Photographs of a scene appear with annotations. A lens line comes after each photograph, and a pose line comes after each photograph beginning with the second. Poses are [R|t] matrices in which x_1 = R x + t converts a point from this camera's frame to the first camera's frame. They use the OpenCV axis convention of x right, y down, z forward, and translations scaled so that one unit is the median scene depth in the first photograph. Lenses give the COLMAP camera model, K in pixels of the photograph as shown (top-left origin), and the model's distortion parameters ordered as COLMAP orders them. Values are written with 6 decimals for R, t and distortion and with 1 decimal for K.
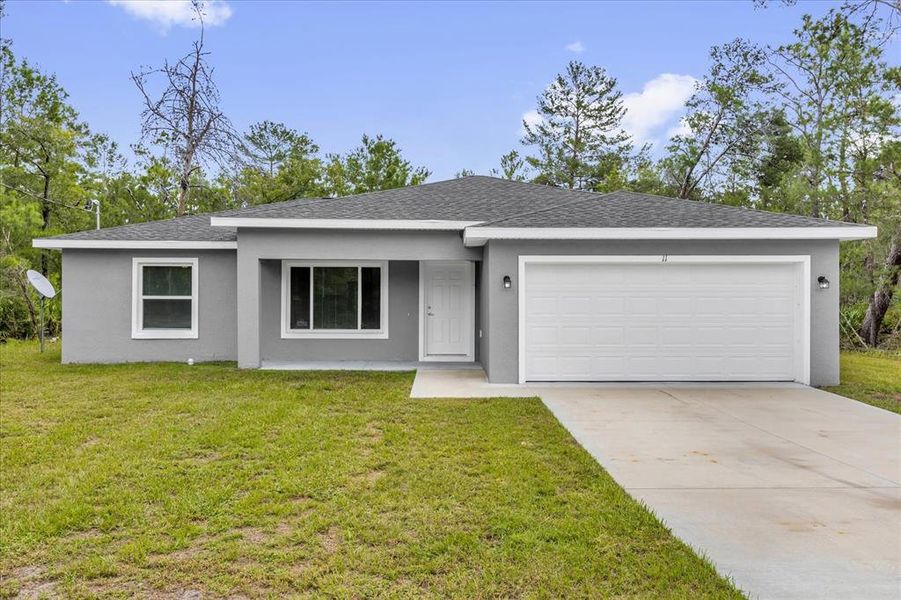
lens RADIAL K [[698.5, 0, 450.5], [0, 698.5, 300.0], [0, 0, 1]] dist [0.022173, 0.001024]
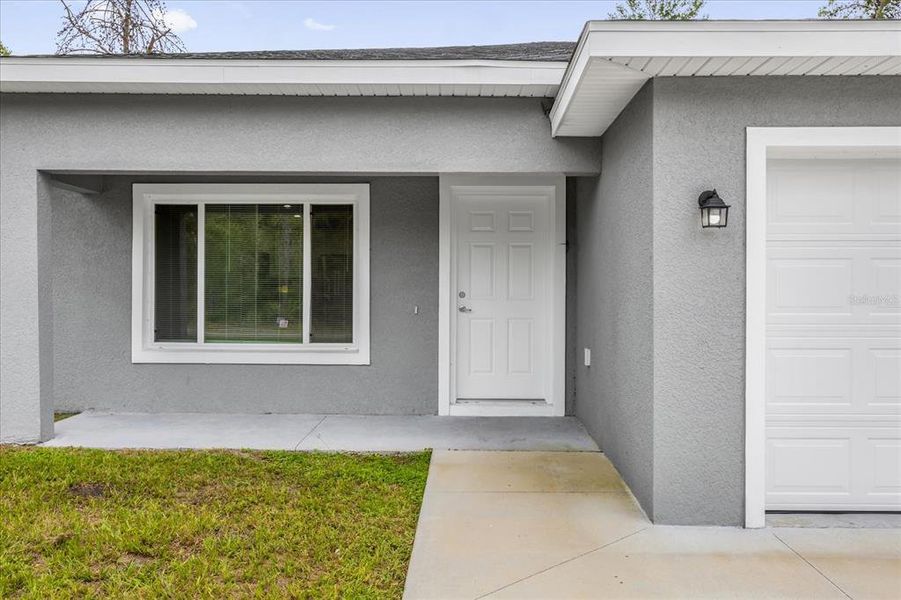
lens RADIAL K [[790.0, 0, 450.5], [0, 790.0, 300.0], [0, 0, 1]] dist [0.004016, 0.000626]
pose [[0.999338, 0.001159, -0.036366, -0.019491], [-0.000814, 0.999954, 0.009505, 0.009521], [0.036376, -0.009470, 0.999293, 0.497283]]
